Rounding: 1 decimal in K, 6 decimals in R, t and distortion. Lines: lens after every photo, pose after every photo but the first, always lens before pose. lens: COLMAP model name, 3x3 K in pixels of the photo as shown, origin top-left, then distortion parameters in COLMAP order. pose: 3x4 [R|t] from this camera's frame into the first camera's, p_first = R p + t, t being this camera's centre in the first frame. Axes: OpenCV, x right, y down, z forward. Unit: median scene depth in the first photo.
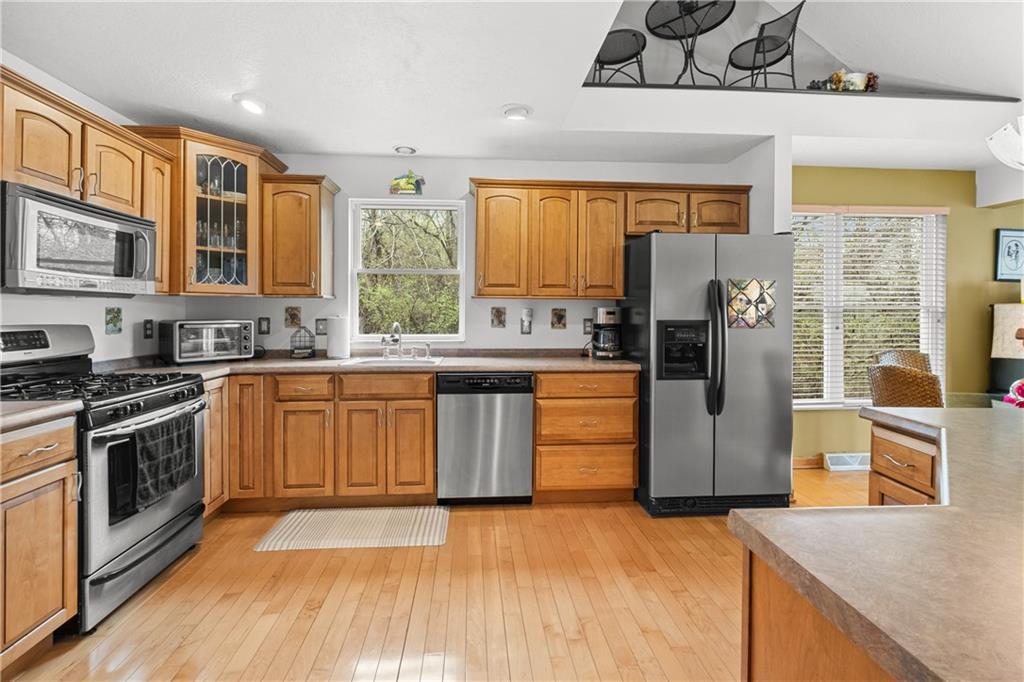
lens RADIAL K [[451.7, 0, 498.9], [0, 451.7, 317.5], [0, 0, 1]] dist [-0.002213, 0.000009]
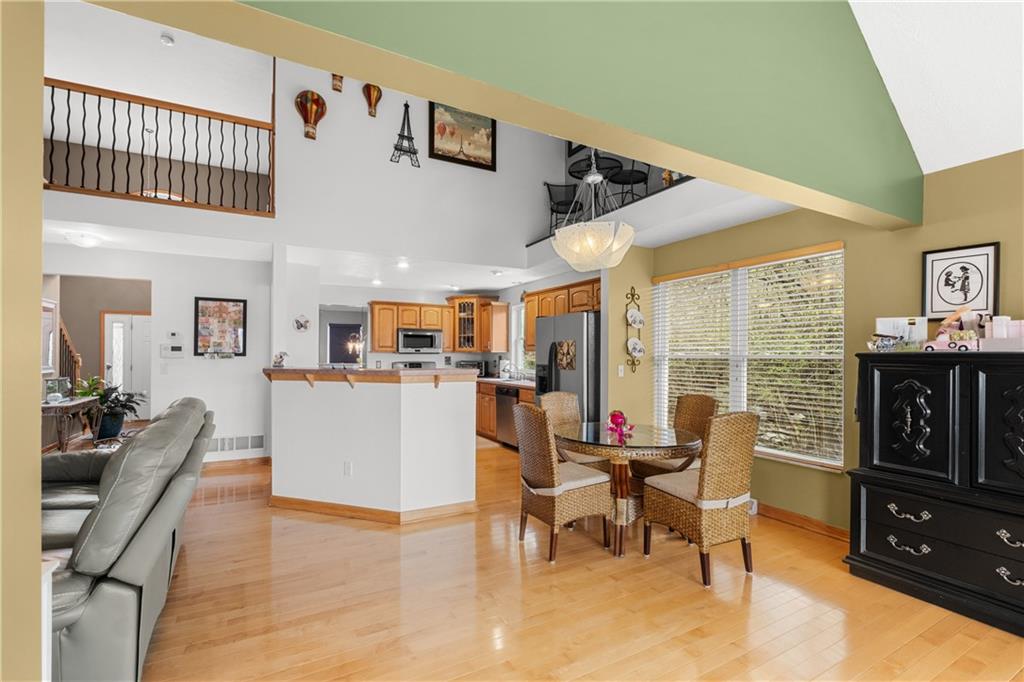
lens RADIAL K [[451.7, 0, 506.2], [0, 451.7, 349.1], [0, 0, 1]] dist [-0.002213, 0.000009]
pose [[0.430497, -0.011266, -0.902521, 1.743338], [-0.003699, 0.999892, -0.014246, -0.024760], [0.902584, 0.009471, 0.430409, 0.049720]]
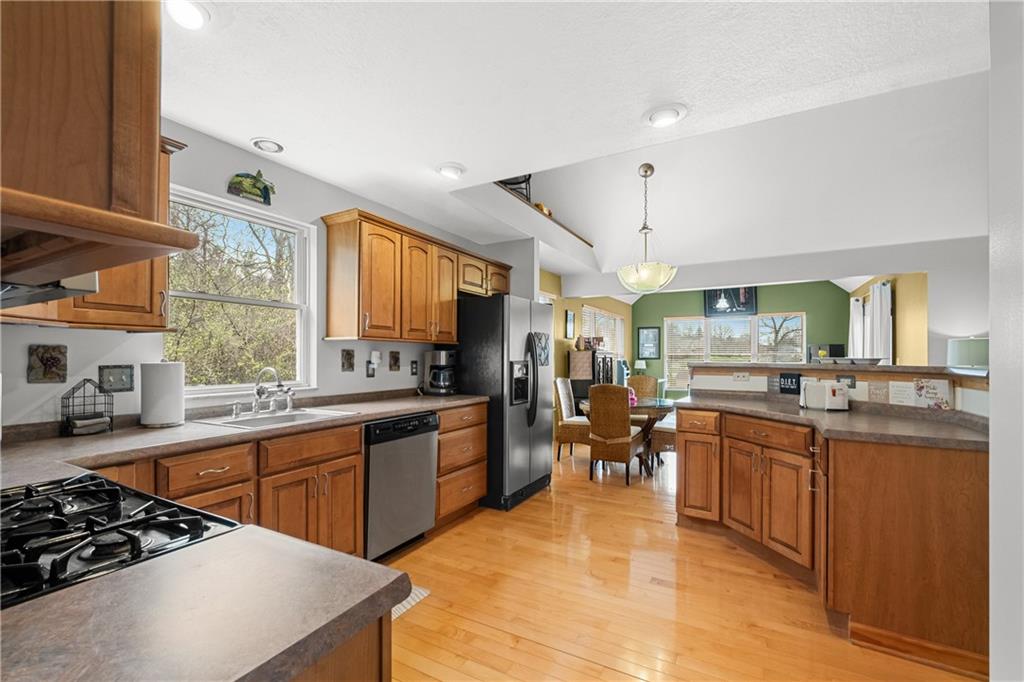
lens RADIAL K [[451.7, 0, 497.0], [0, 451.7, 355.4], [0, 0, 1]] dist [-0.002213, 0.000009]
pose [[0.550180, -0.000123, 0.835046, -0.666926], [0.005896, 0.999976, -0.003737, -0.005592], [-0.835026, 0.006980, 0.550167, 0.255928]]
